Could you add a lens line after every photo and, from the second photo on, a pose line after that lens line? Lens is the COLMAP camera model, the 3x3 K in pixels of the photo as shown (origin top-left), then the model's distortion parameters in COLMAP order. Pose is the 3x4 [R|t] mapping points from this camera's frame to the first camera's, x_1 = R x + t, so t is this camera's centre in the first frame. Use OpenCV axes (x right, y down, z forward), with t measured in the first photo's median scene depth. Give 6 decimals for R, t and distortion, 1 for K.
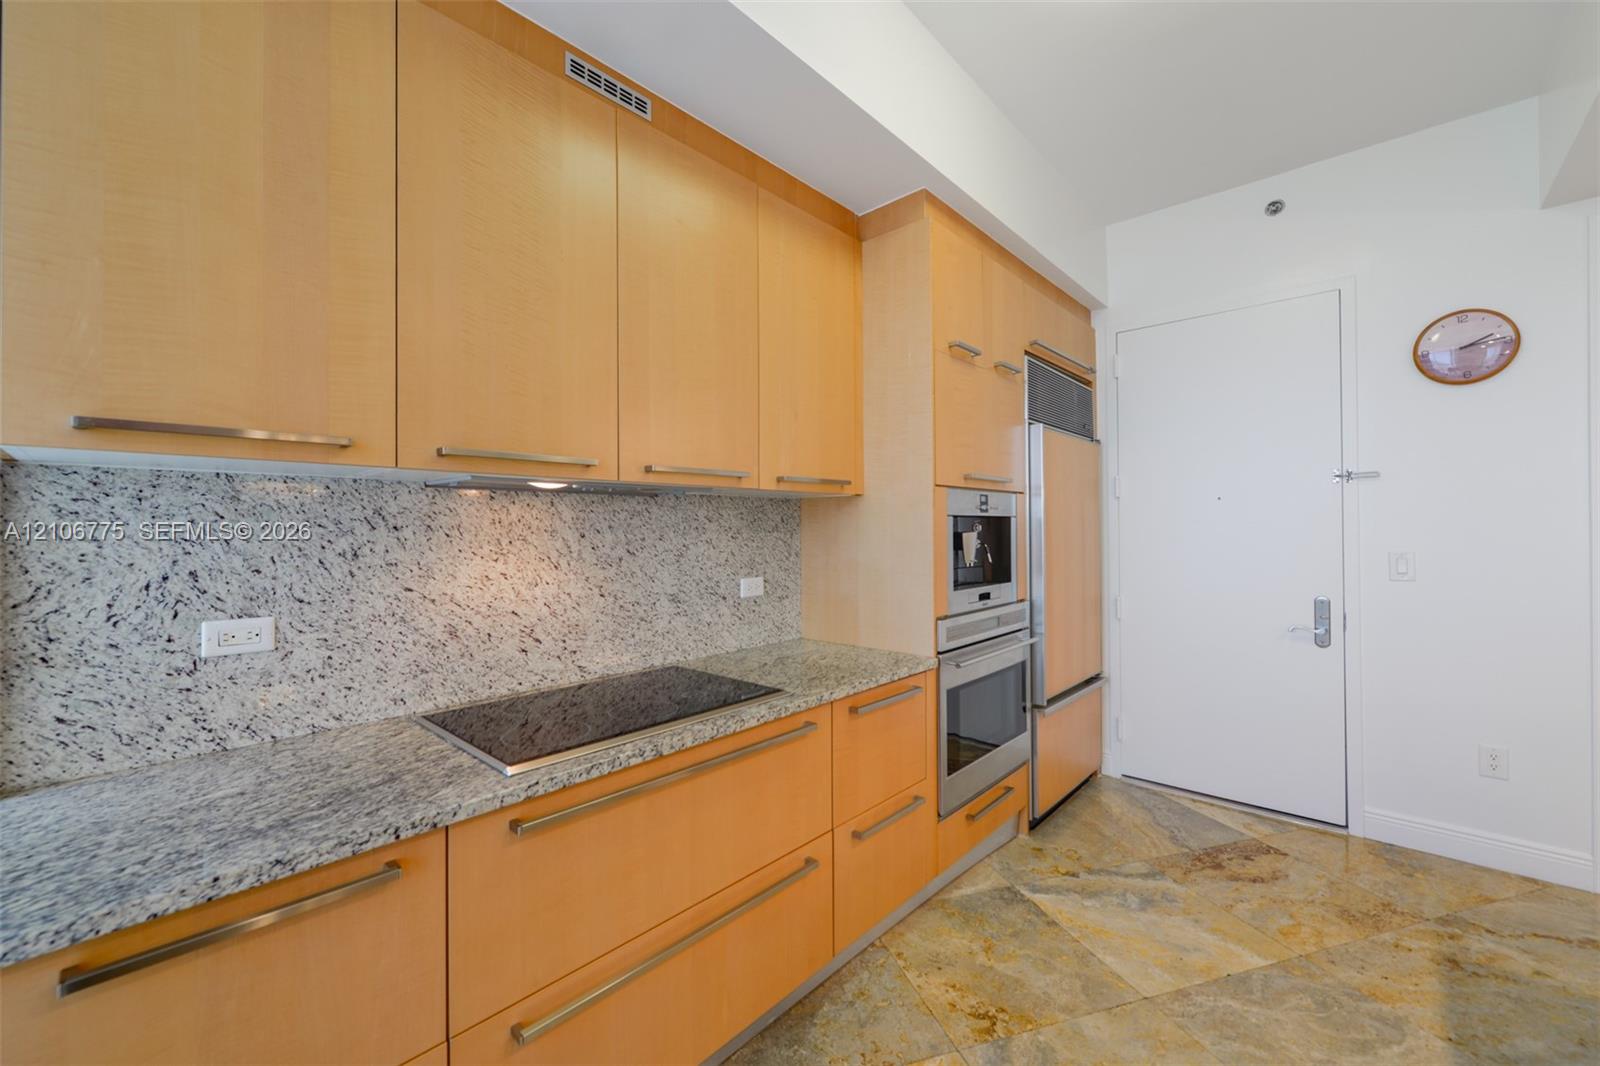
lens RADIAL K [[643.1, 0, 792.0], [0, 643.1, 518.1], [0, 0, 1]] dist [0.002826, -0.002764]
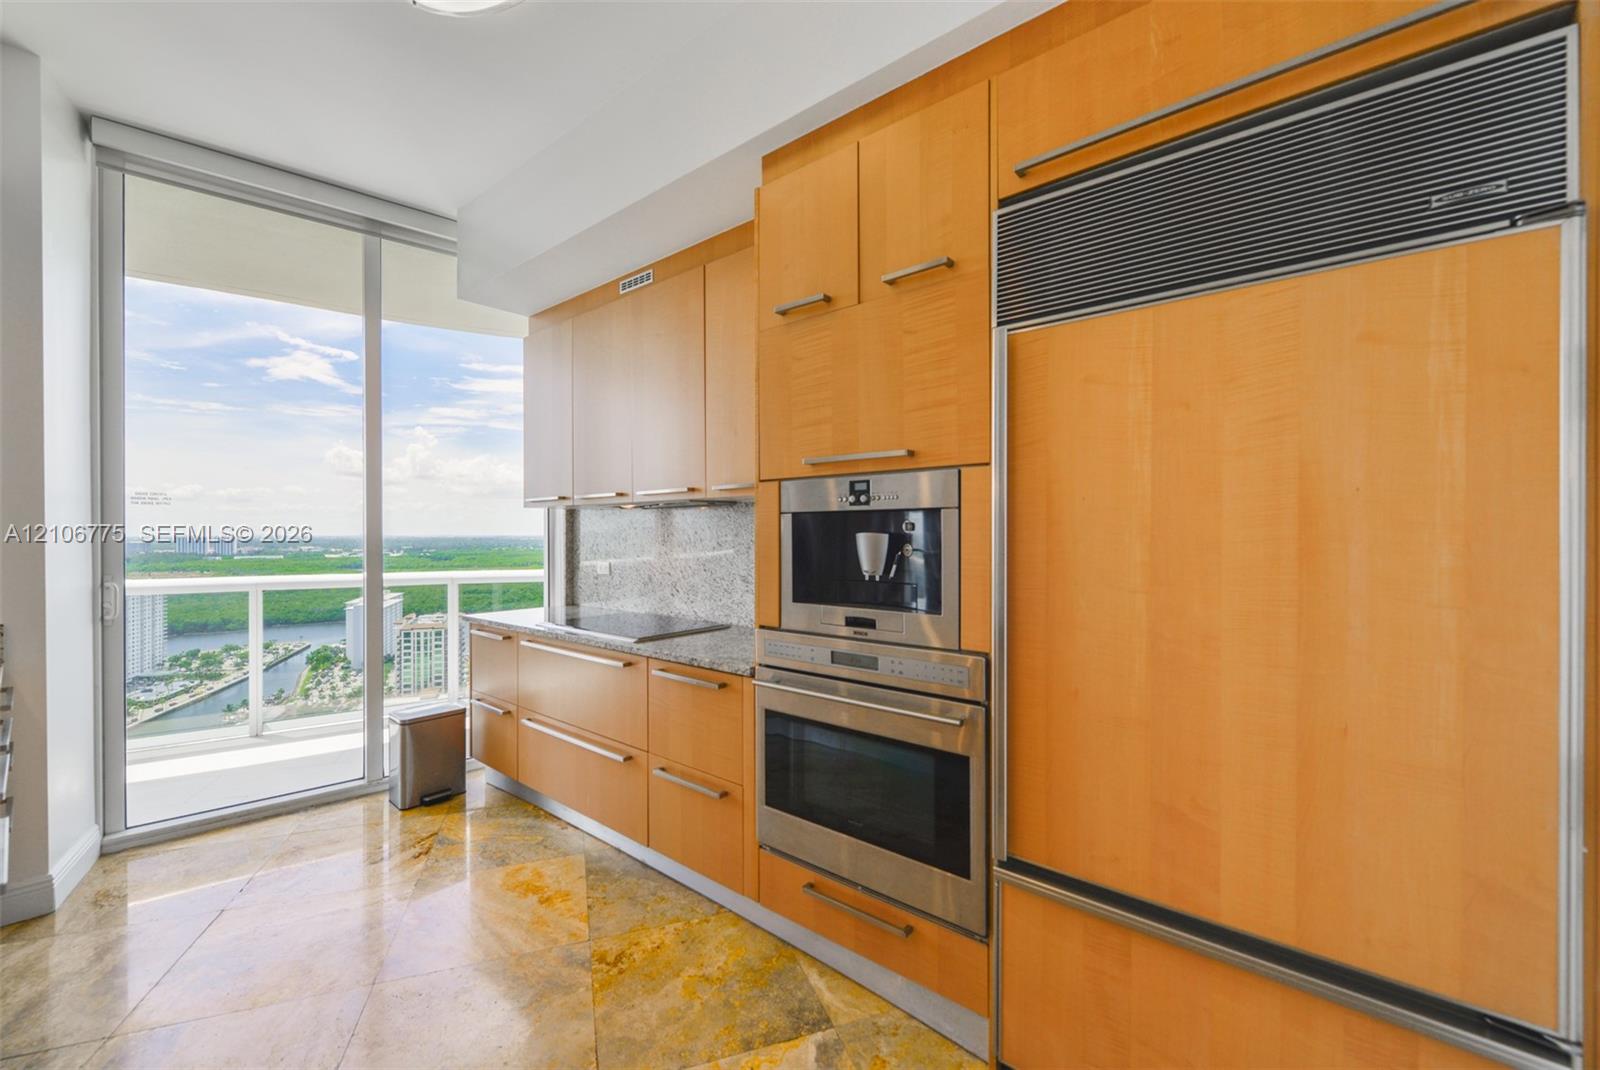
lens RADIAL K [[643.1, 0, 778.7], [0, 643.1, 525.3], [0, 0, 1]] dist [0.002826, -0.002764]
pose [[0.033252, -0.004655, -0.999436, 1.283673], [0.020683, 0.999778, -0.003968, 0.019115], [0.999233, -0.020539, 0.033341, 1.122599]]
